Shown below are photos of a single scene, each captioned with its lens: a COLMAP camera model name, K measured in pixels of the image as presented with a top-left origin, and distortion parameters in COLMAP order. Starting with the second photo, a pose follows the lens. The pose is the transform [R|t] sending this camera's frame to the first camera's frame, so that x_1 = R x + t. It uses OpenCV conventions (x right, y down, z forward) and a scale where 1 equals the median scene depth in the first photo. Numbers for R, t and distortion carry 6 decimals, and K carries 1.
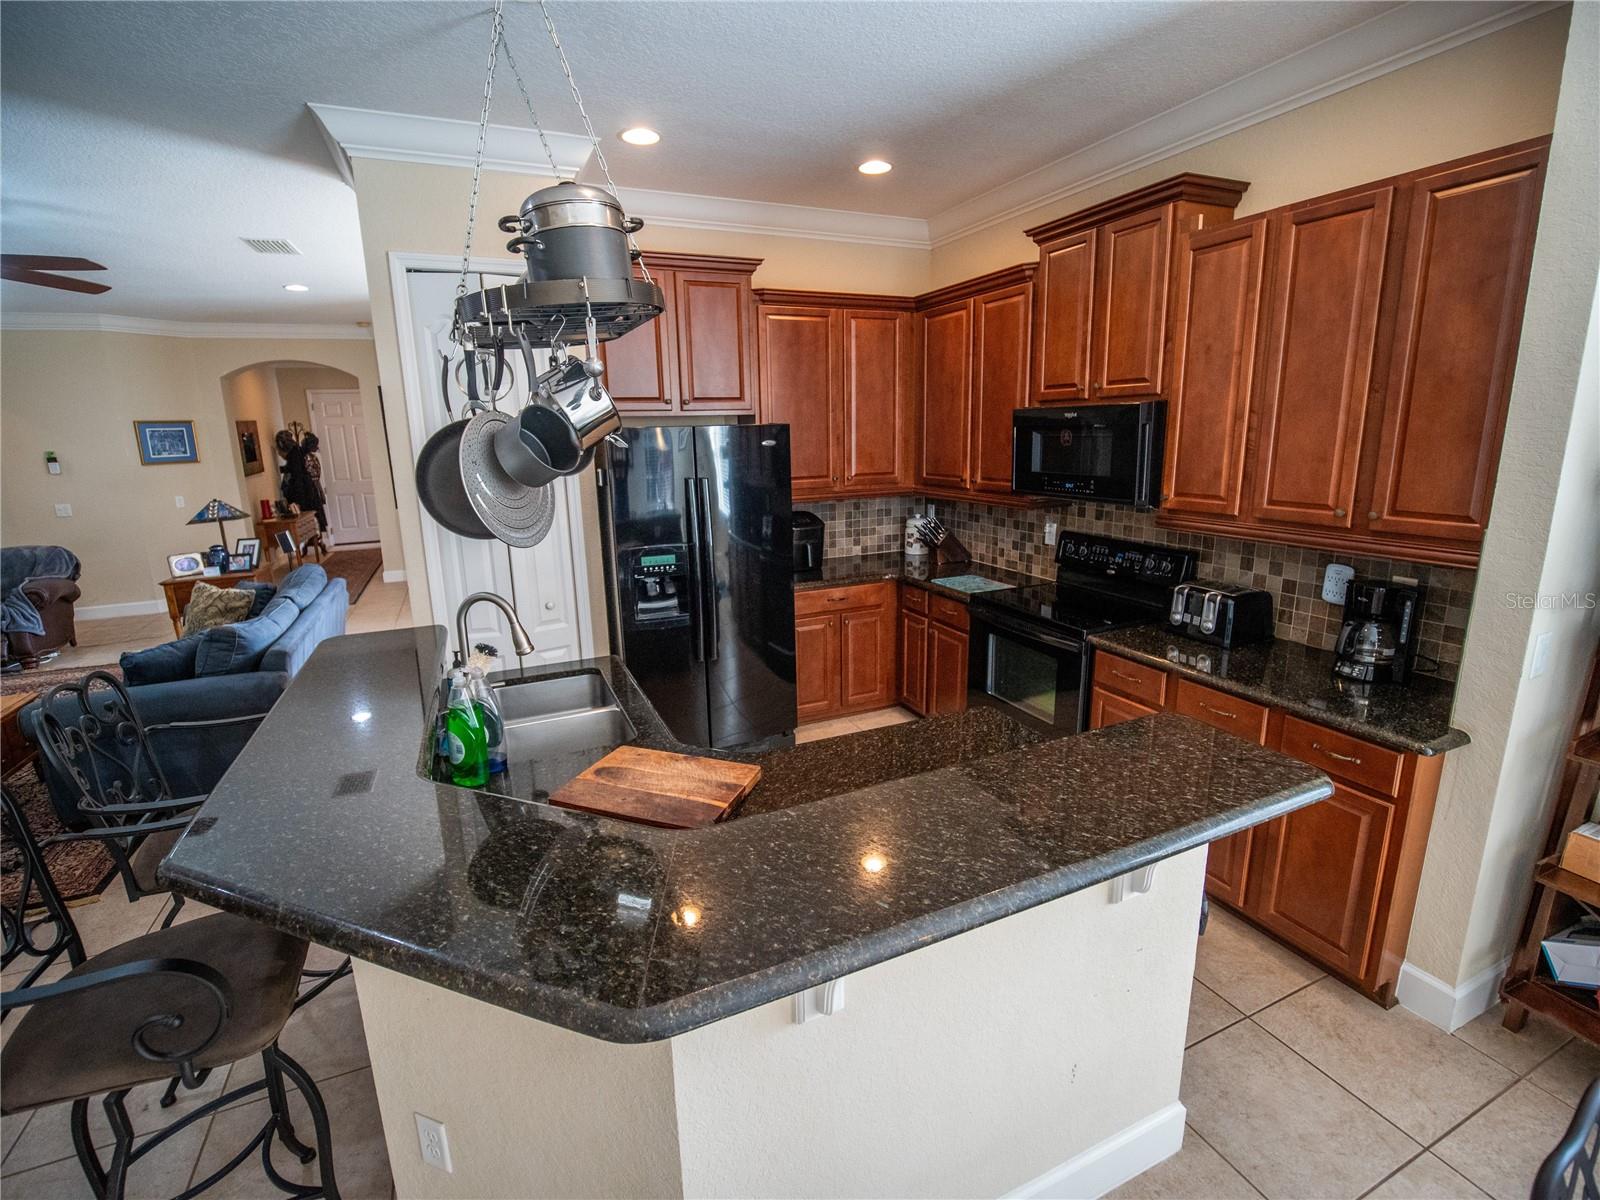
lens RADIAL K [[726.4, 0, 793.5], [0, 726.4, 579.5], [0, 0, 1]] dist [-0.018984, -0.000600]
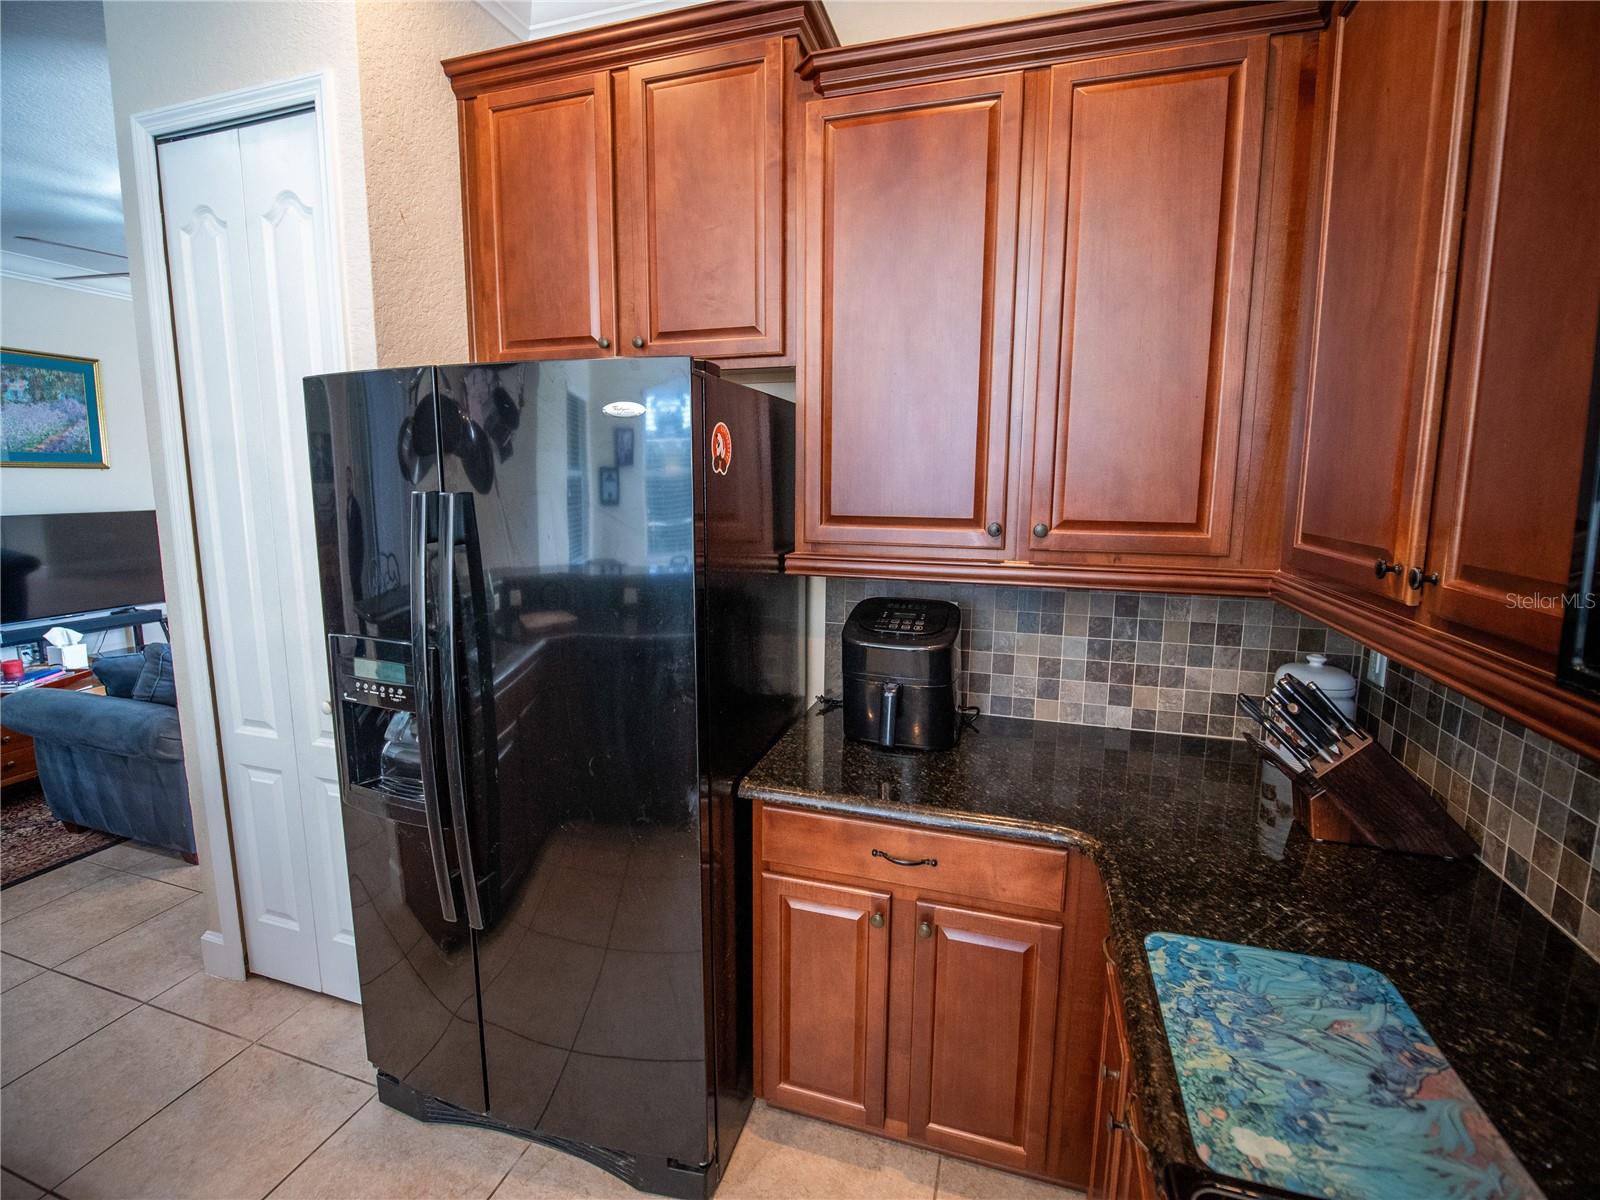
lens RADIAL K [[726.4, 0, 793.5], [0, 726.4, 579.5], [0, 0, 1]] dist [-0.018984, -0.000600]
pose [[0.748970, 0.115484, -0.652463, 0.206748], [-0.154785, 0.987944, -0.002817, -0.087176], [0.644272, 0.103102, 0.757815, 0.590210]]
